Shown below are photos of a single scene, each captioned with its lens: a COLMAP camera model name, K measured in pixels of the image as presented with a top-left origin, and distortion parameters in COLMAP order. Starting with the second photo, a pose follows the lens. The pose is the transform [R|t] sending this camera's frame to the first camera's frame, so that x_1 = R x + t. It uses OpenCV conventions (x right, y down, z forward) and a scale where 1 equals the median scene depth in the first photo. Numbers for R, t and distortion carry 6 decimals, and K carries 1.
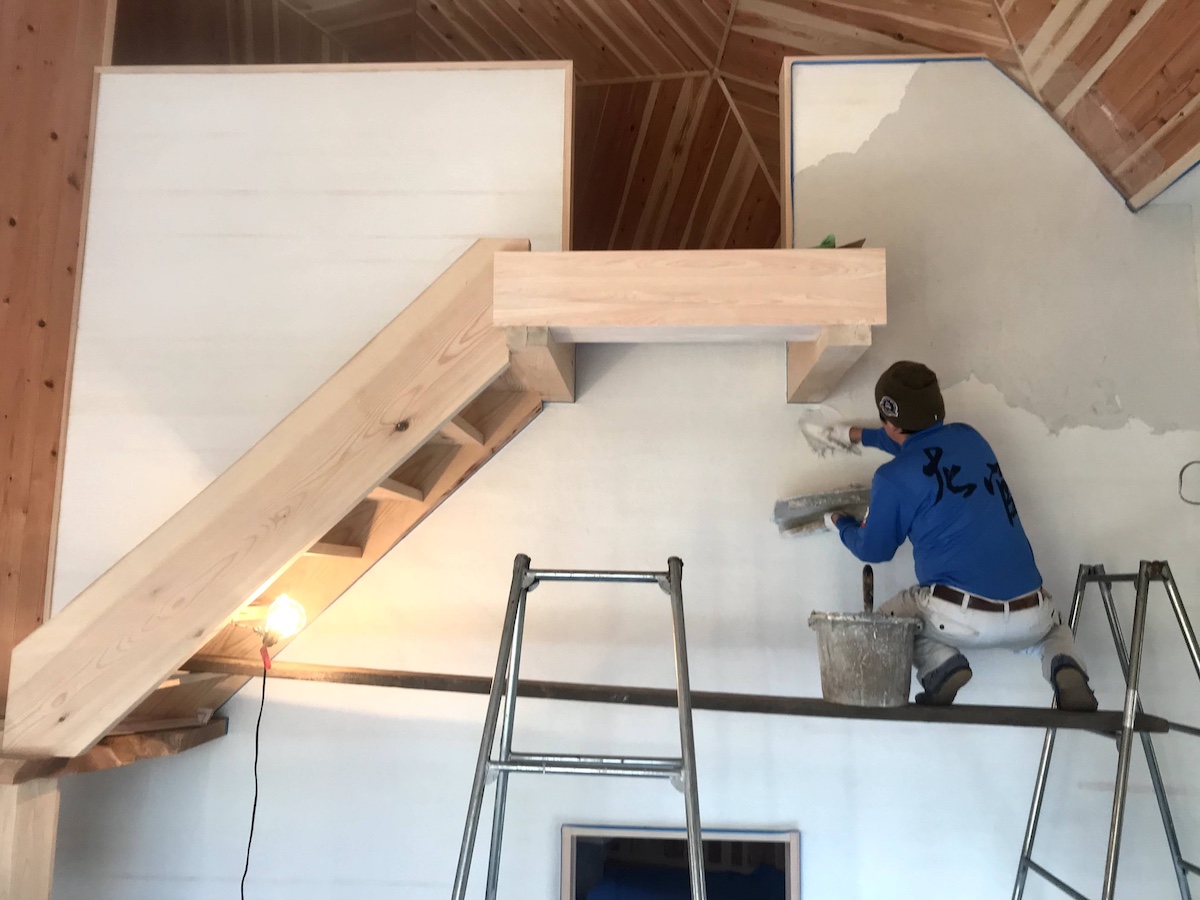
lens RADIAL K [[982.4, 0, 599.8], [0, 982.4, 444.7], [0, 0, 1]] dist [0.034953, -0.034360]
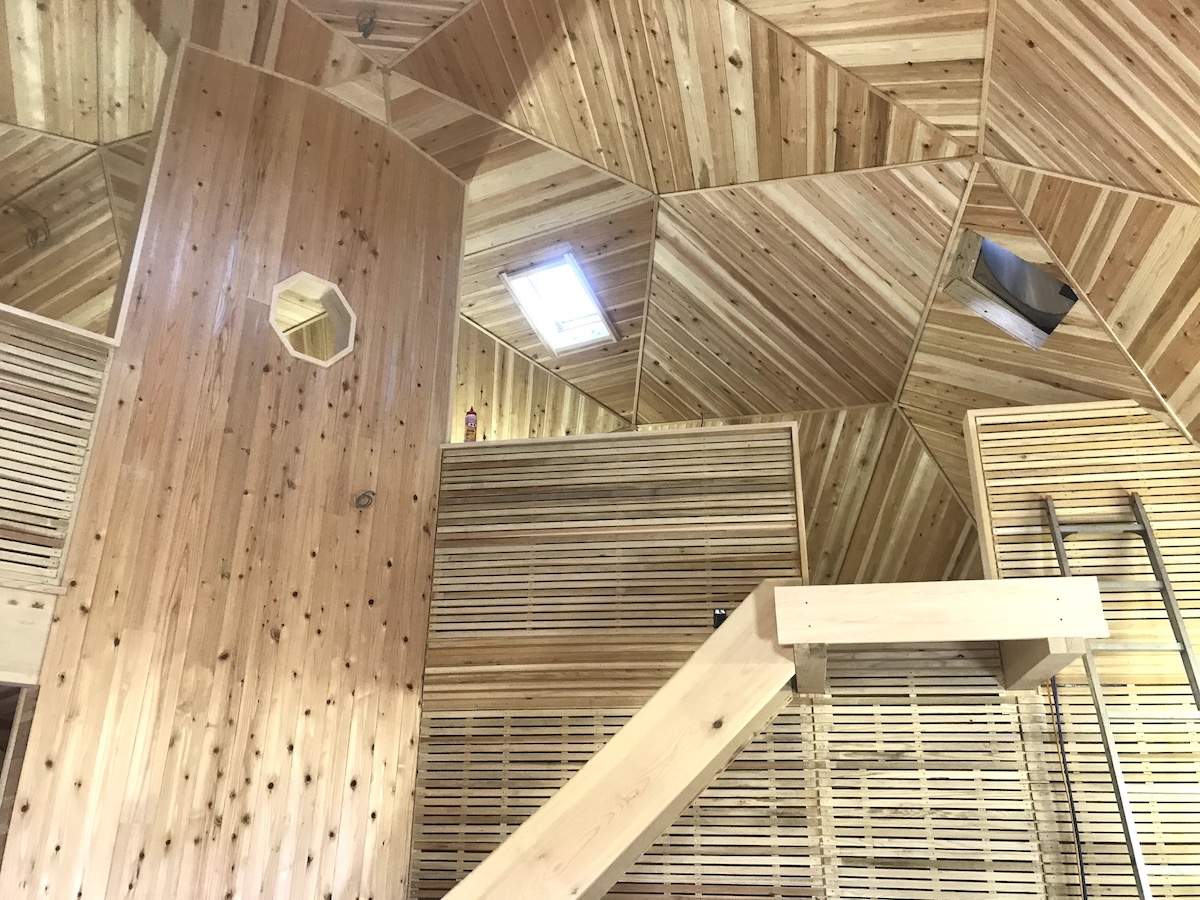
lens RADIAL K [[982.4, 0, 595.7], [0, 982.4, 444.2], [0, 0, 1]] dist [0.034953, -0.034360]
pose [[0.990473, -0.053767, -0.126777, -0.139011], [0.020526, 0.967985, -0.250168, -0.042233], [0.136169, 0.245182, 0.959867, -0.301705]]
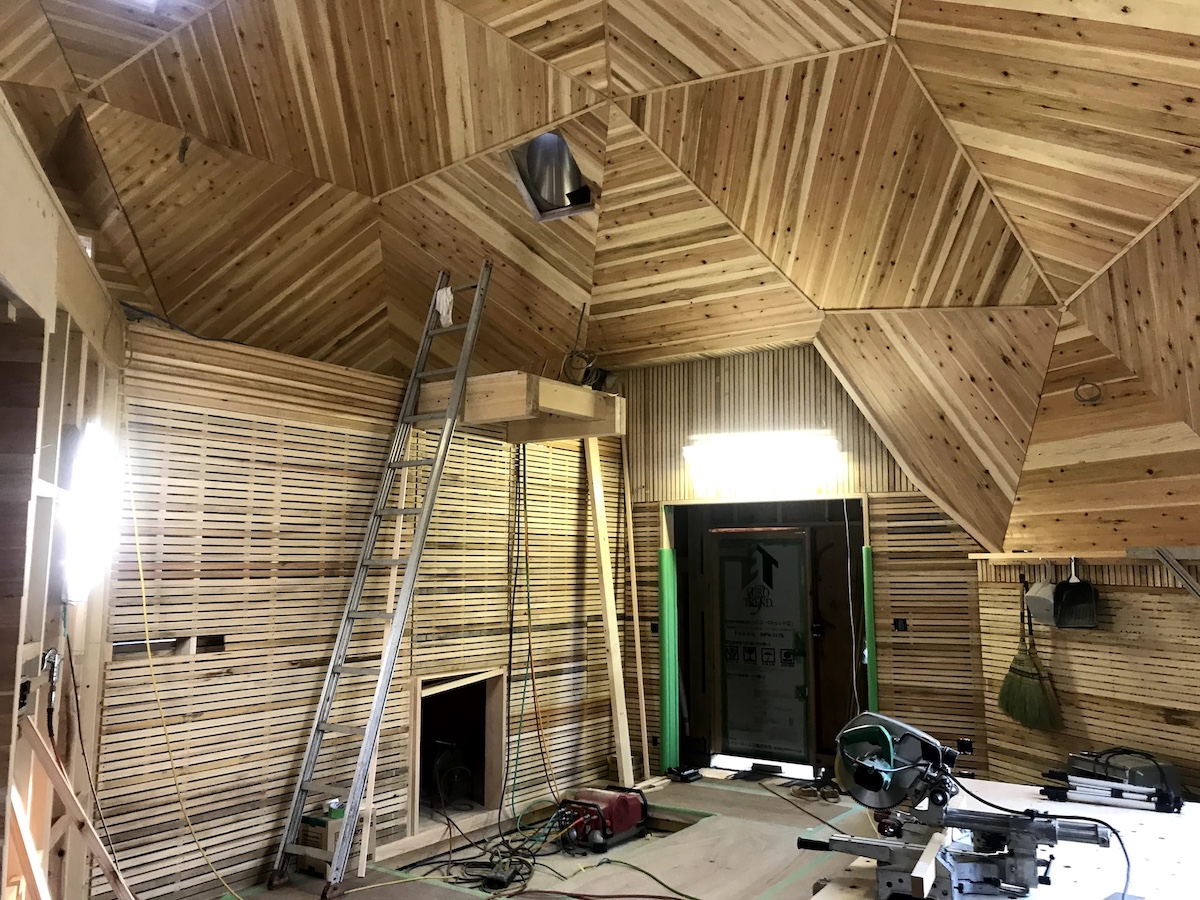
lens RADIAL K [[982.4, 0, 583.7], [0, 982.4, 443.6], [0, 0, 1]] dist [0.034953, -0.034360]
pose [[0.524831, 0.088440, 0.846599, -1.333681], [-0.106745, 0.993575, -0.037619, 0.014767], [-0.844487, -0.070626, 0.530900, -0.106613]]
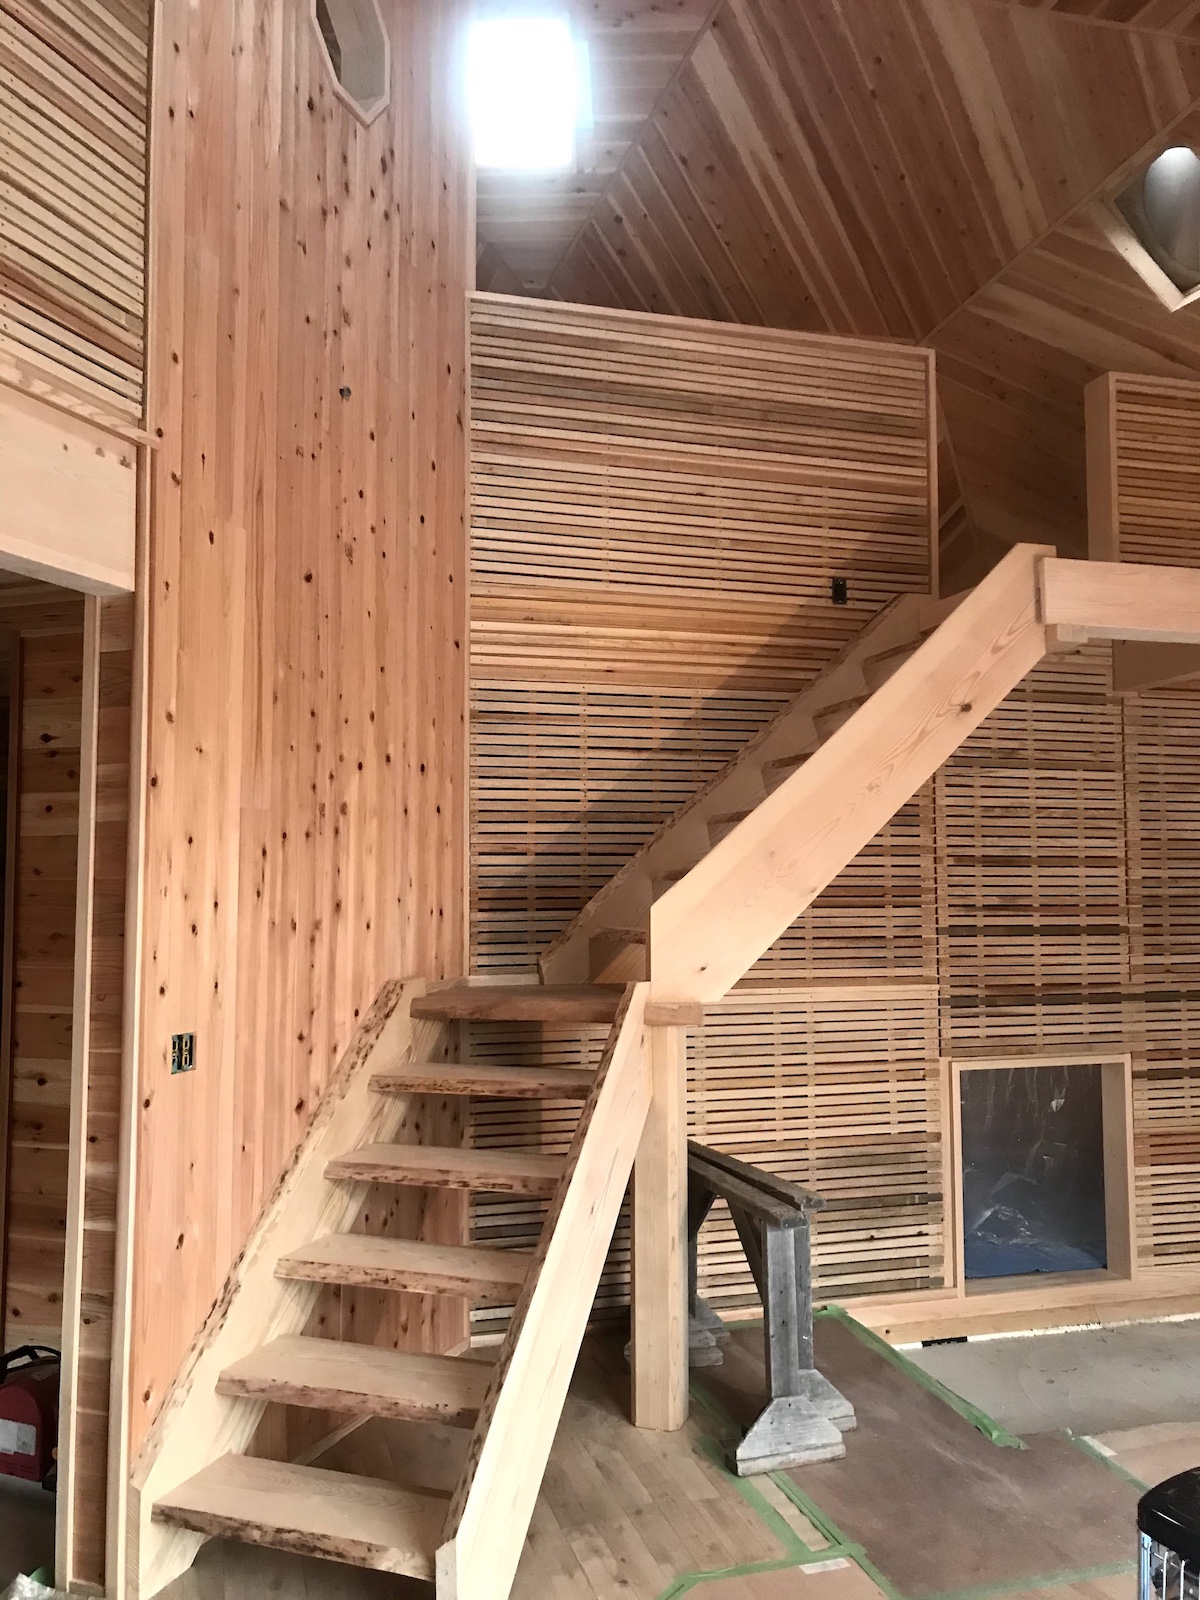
lens RADIAL K [[1309.9, 0, 611.3], [0, 1309.9, 809.4], [0, 0, 1]] dist [0.034953, -0.034360]
pose [[0.941796, 0.002236, 0.336179, -0.875466], [-0.028871, 0.996821, 0.074253, -0.001885], [-0.334944, -0.079637, 0.938867, -0.237164]]
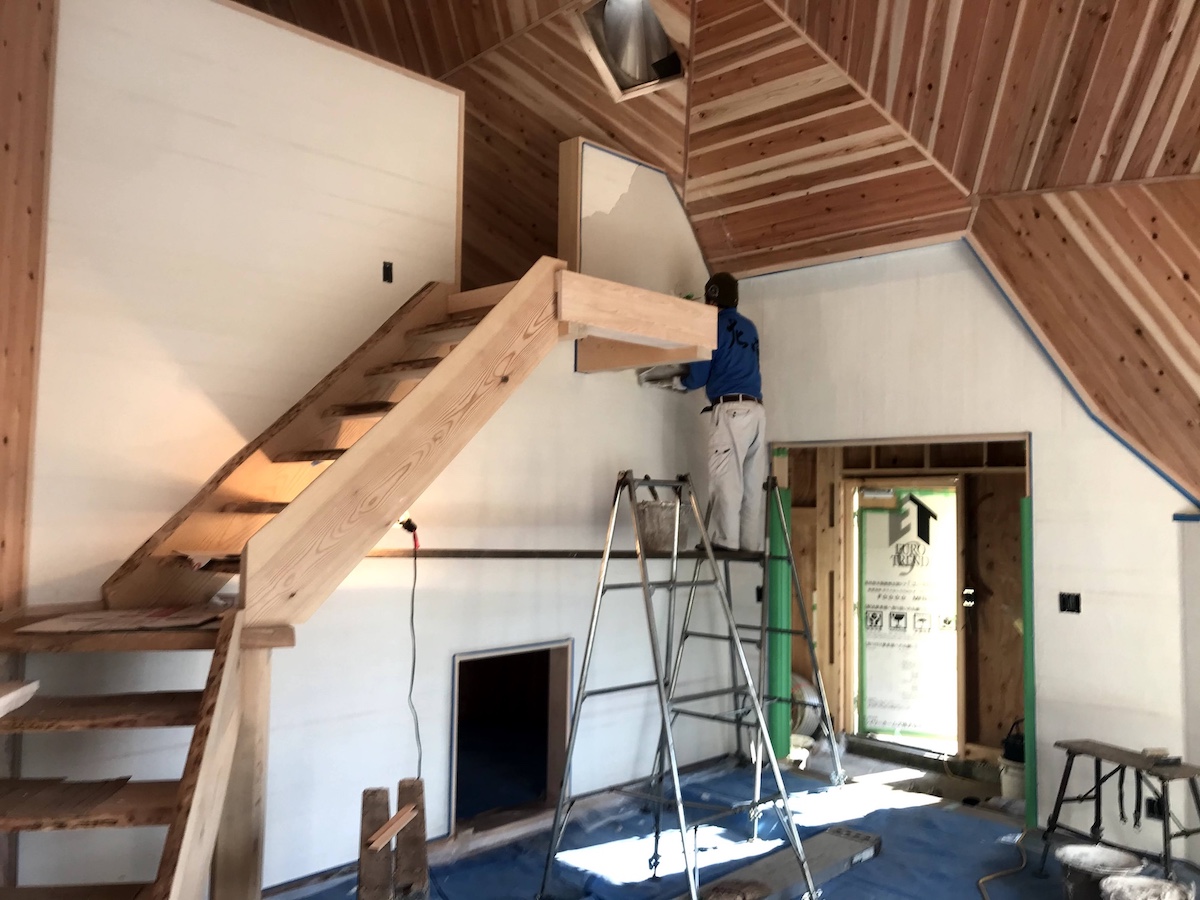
lens RADIAL K [[982.4, 0, 597.7], [0, 982.4, 444.4], [0, 0, 1]] dist [0.034953, -0.034360]
pose [[0.657634, 0.038696, 0.752343, -0.950388], [-0.109278, 0.993017, 0.044446, -0.002293], [-0.745370, -0.111444, 0.657270, -0.047341]]
